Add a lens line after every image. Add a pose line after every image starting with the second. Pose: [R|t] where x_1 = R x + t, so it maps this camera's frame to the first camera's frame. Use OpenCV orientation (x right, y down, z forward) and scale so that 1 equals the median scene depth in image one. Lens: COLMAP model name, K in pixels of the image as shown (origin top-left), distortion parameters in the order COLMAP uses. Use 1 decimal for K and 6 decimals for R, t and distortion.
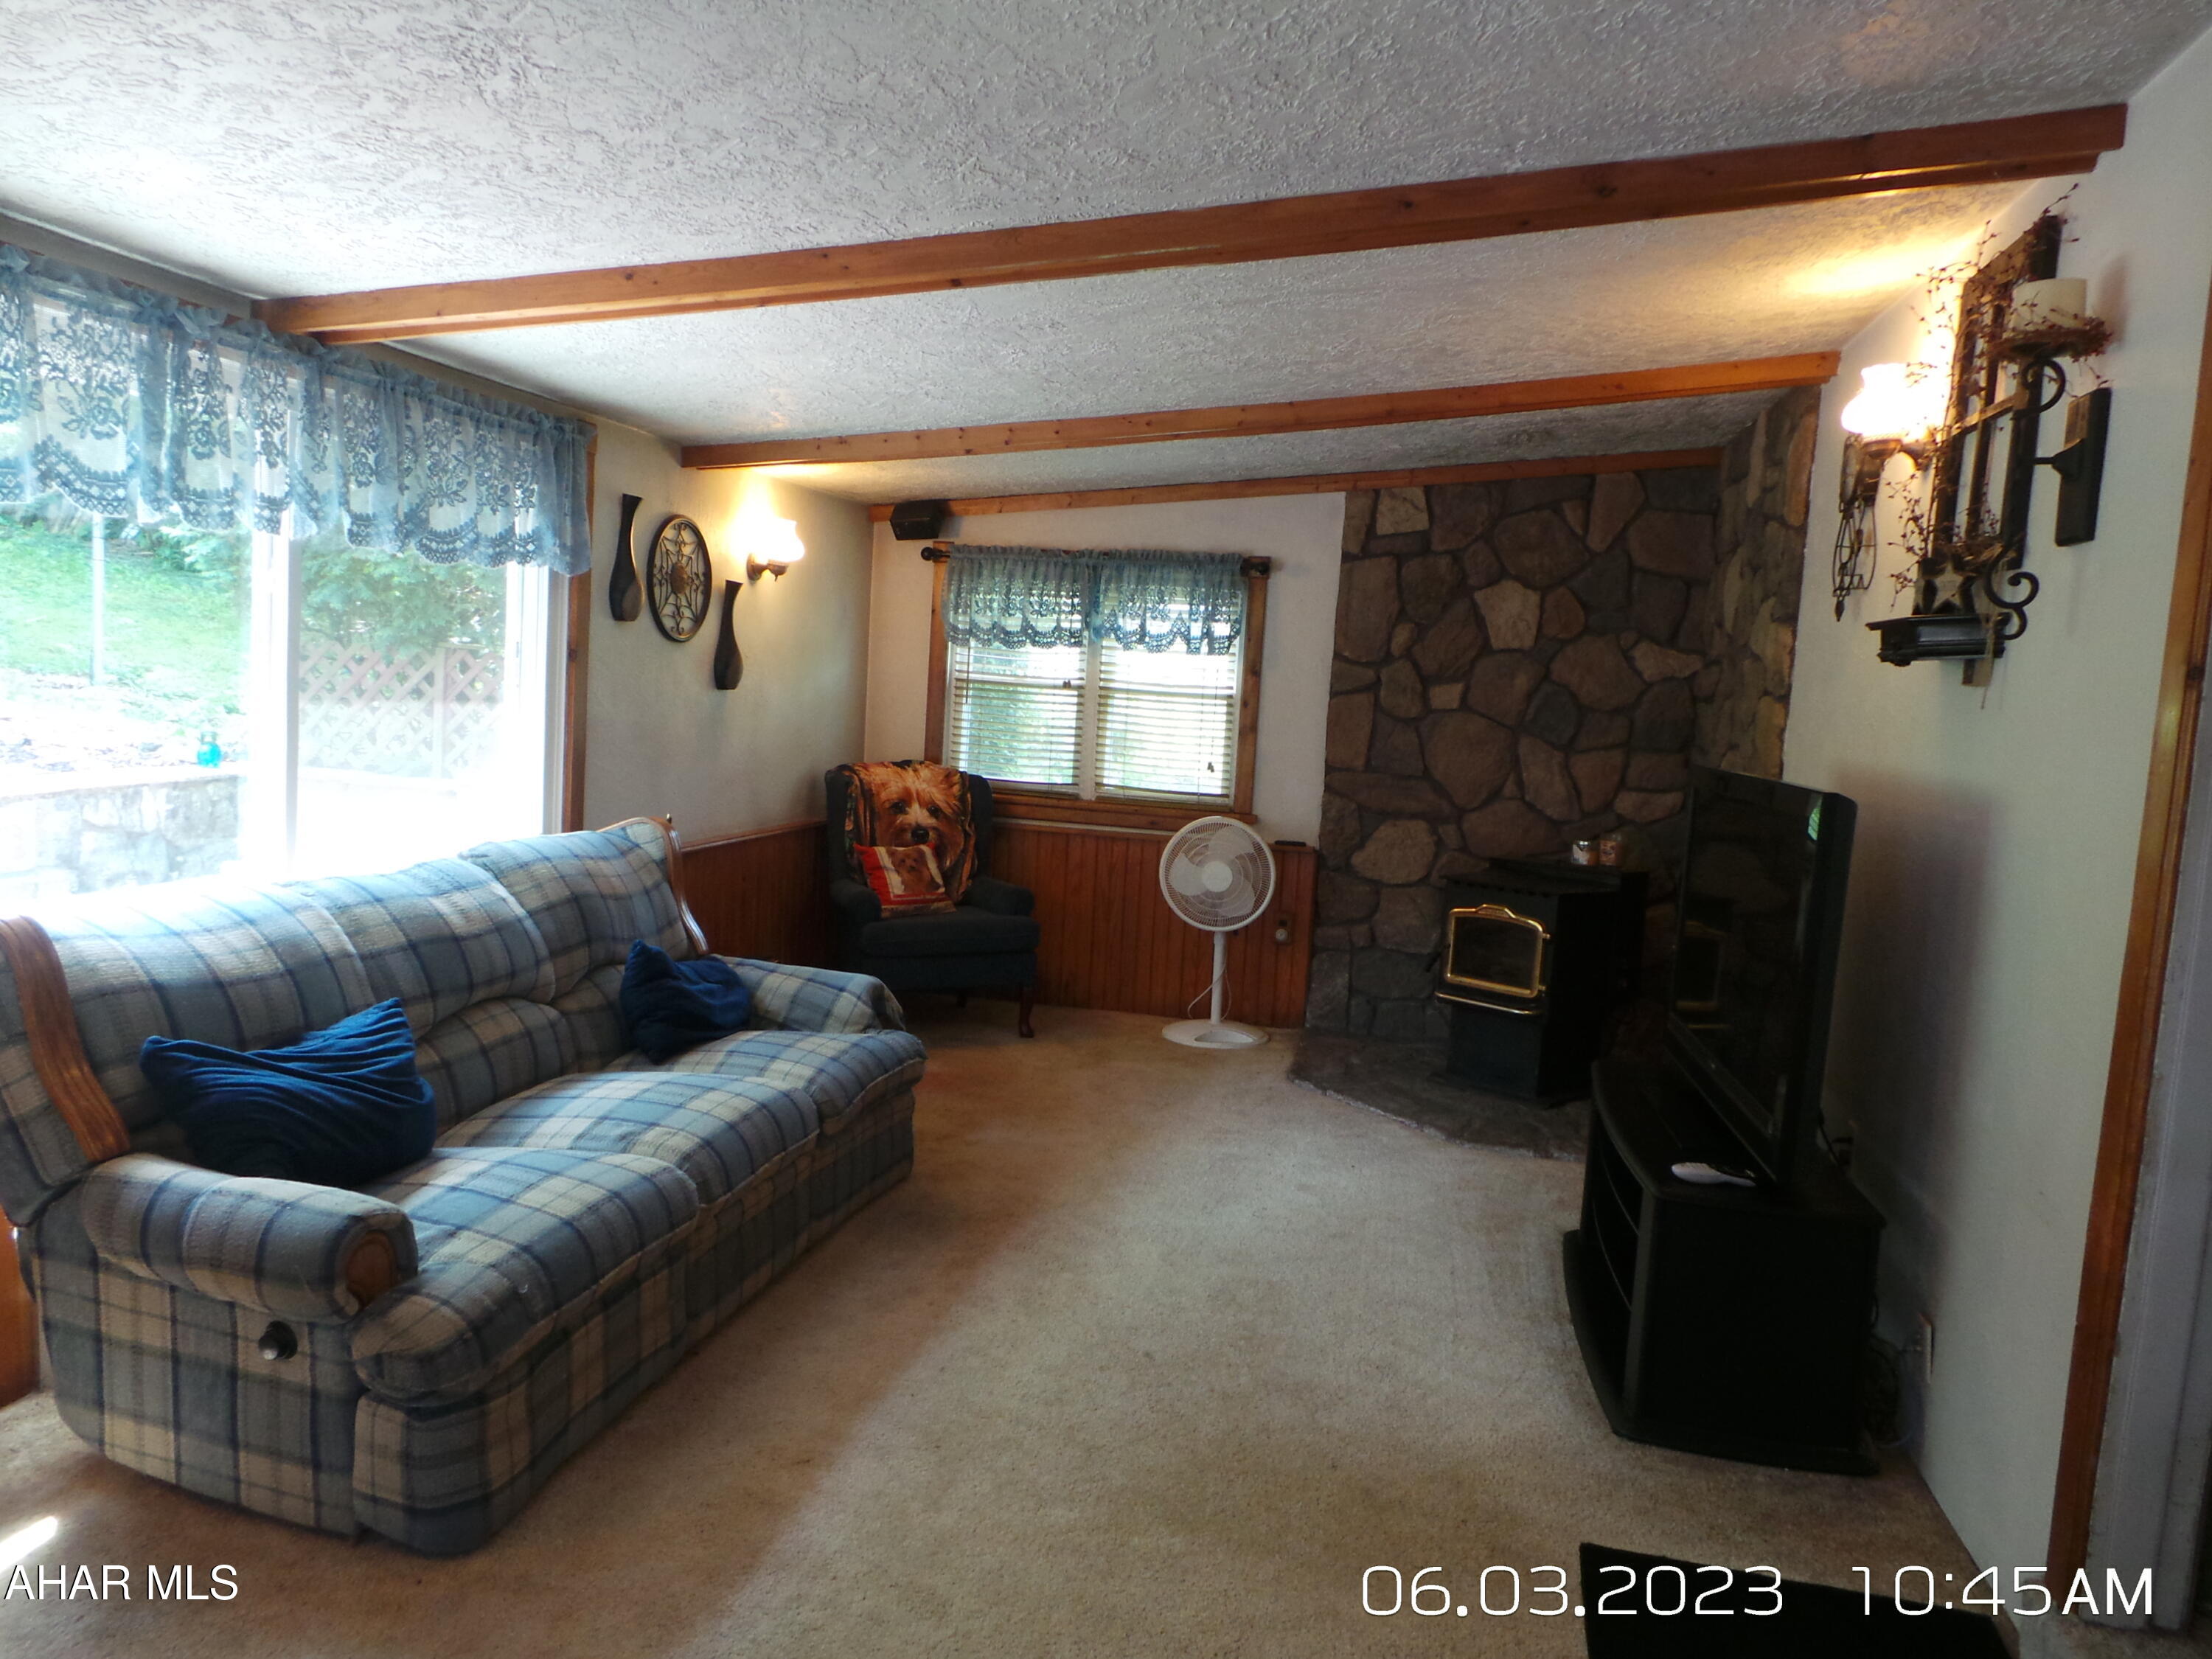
lens RADIAL K [[1538.4, 0, 1123.4], [0, 1538.4, 837.9], [0, 0, 1]] dist [0.015737, -0.013926]
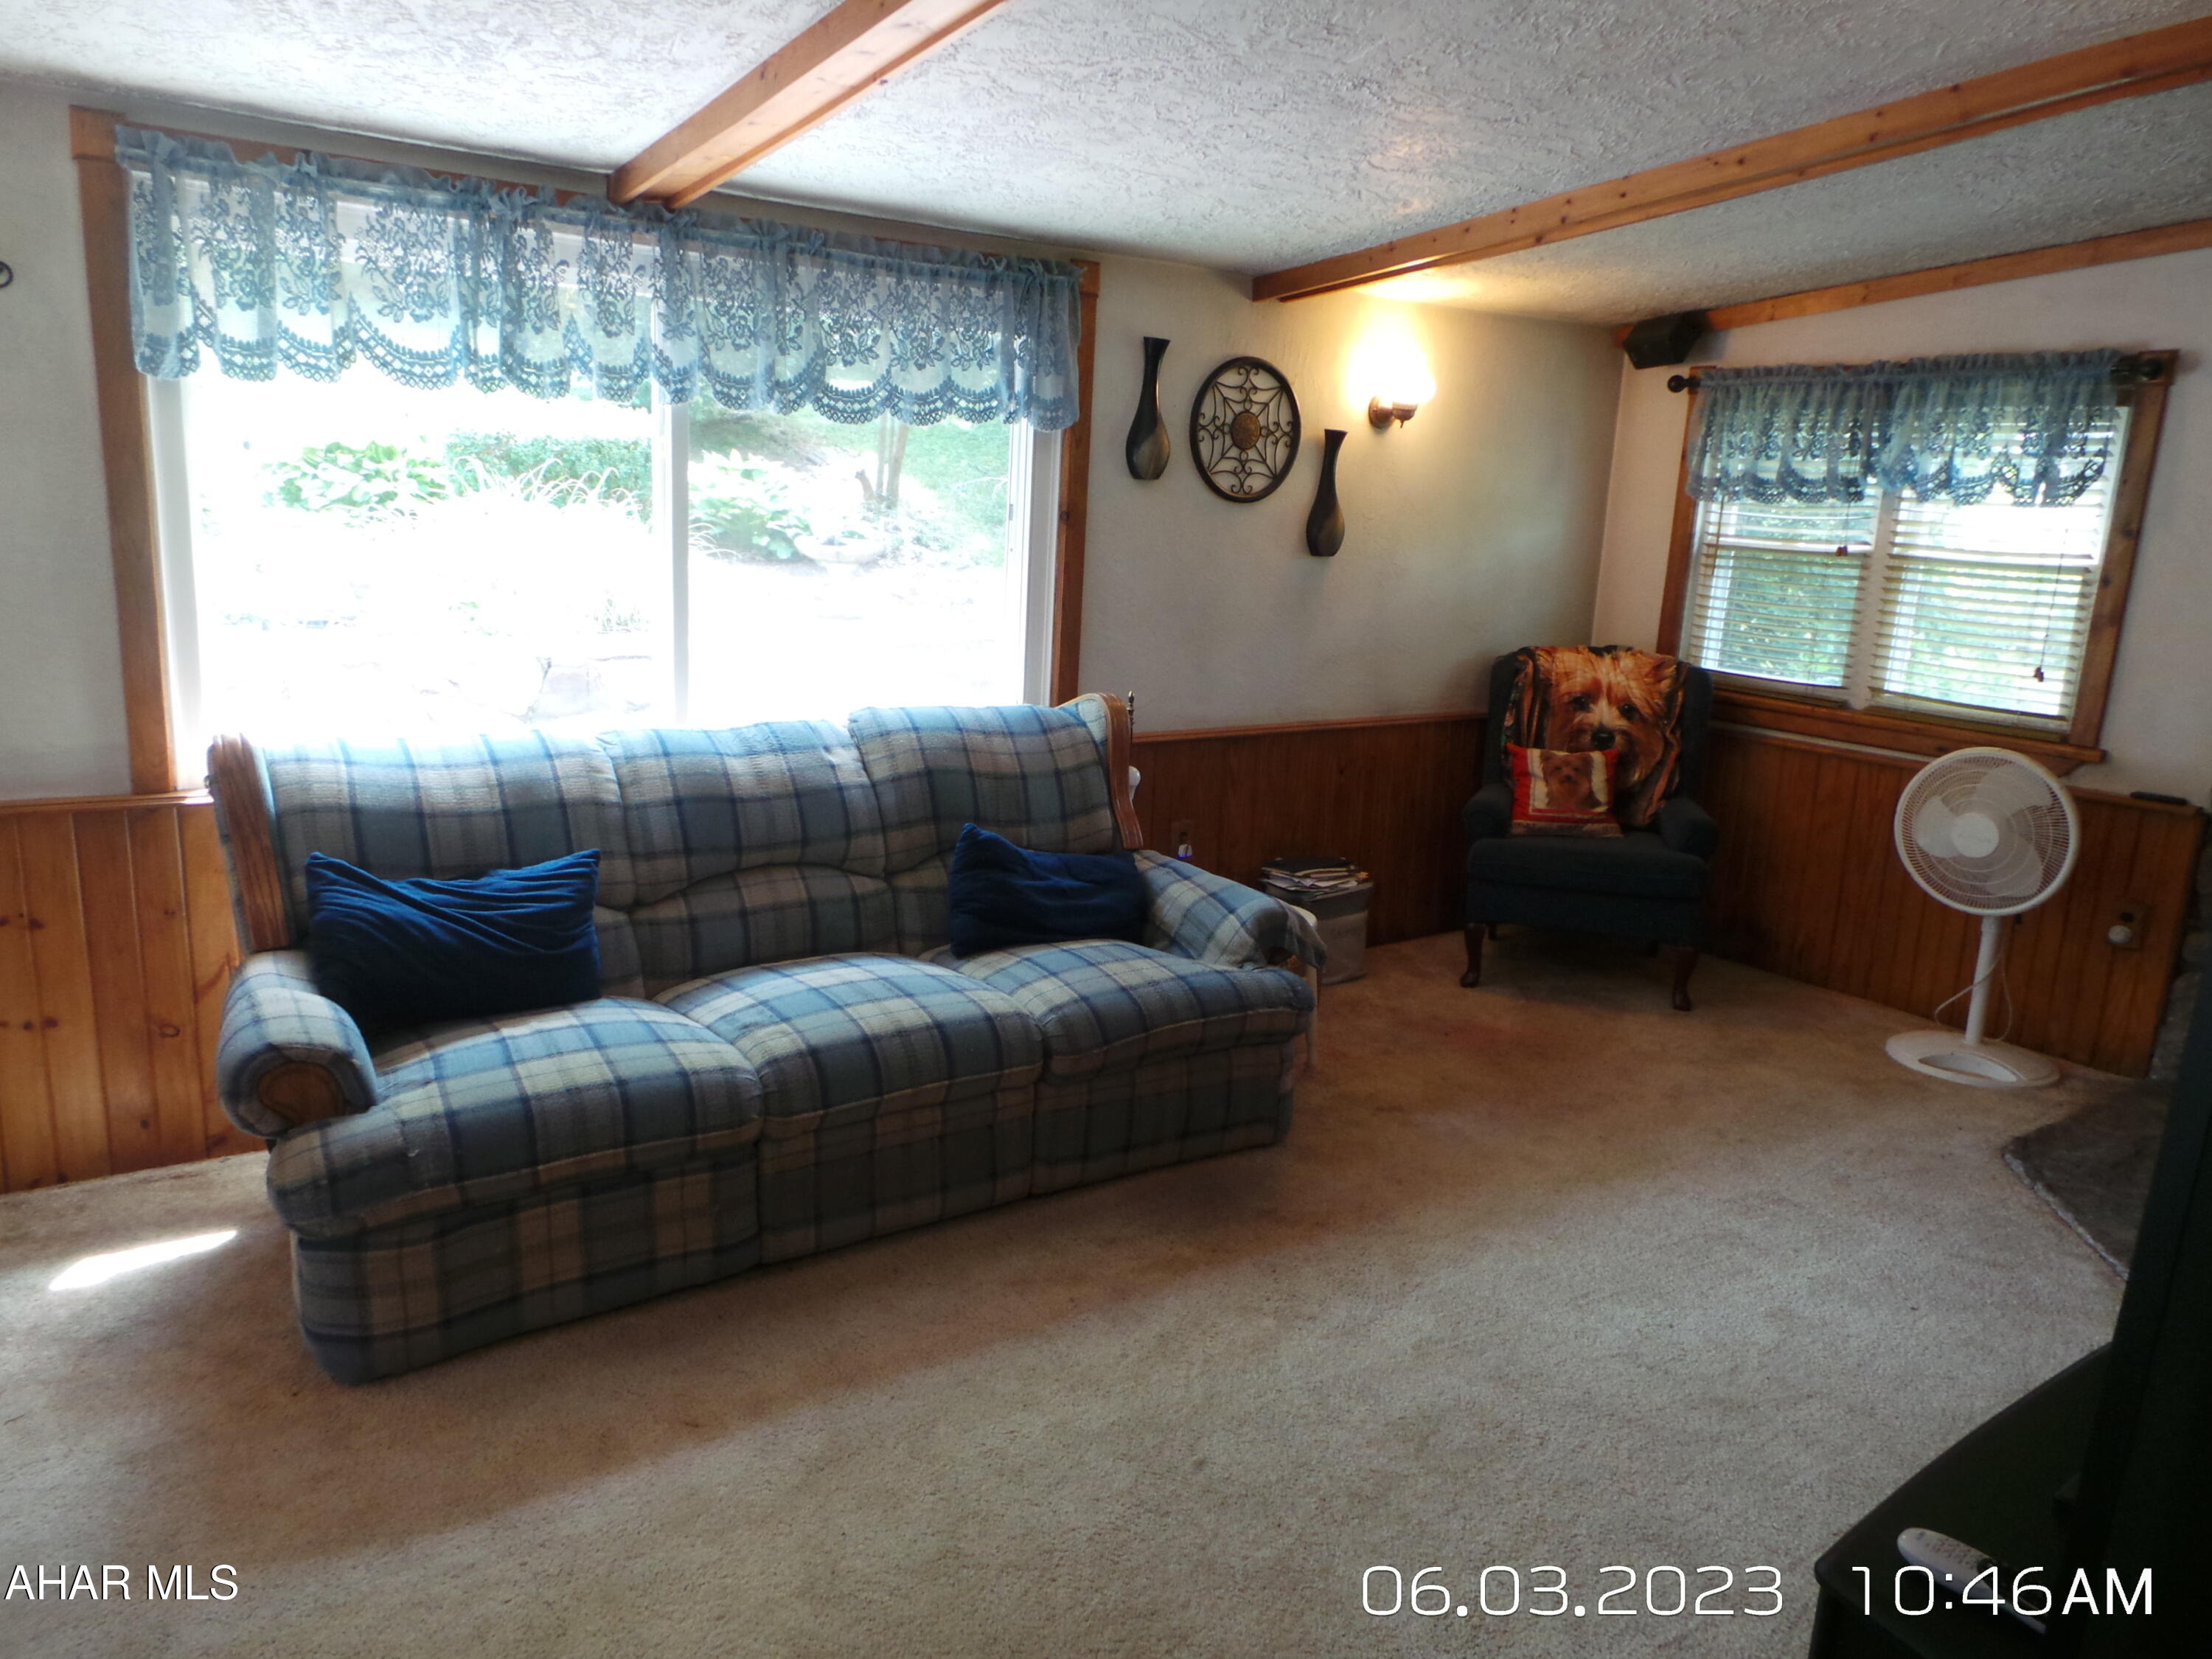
lens RADIAL K [[1538.4, 0, 1104.5], [0, 1538.4, 834.2], [0, 0, 1]] dist [0.015737, -0.013926]
pose [[0.733805, 0.123391, -0.668061, 0.329841], [-0.071231, 0.991921, 0.104967, -0.027501], [0.675616, -0.029438, 0.736666, 0.328720]]
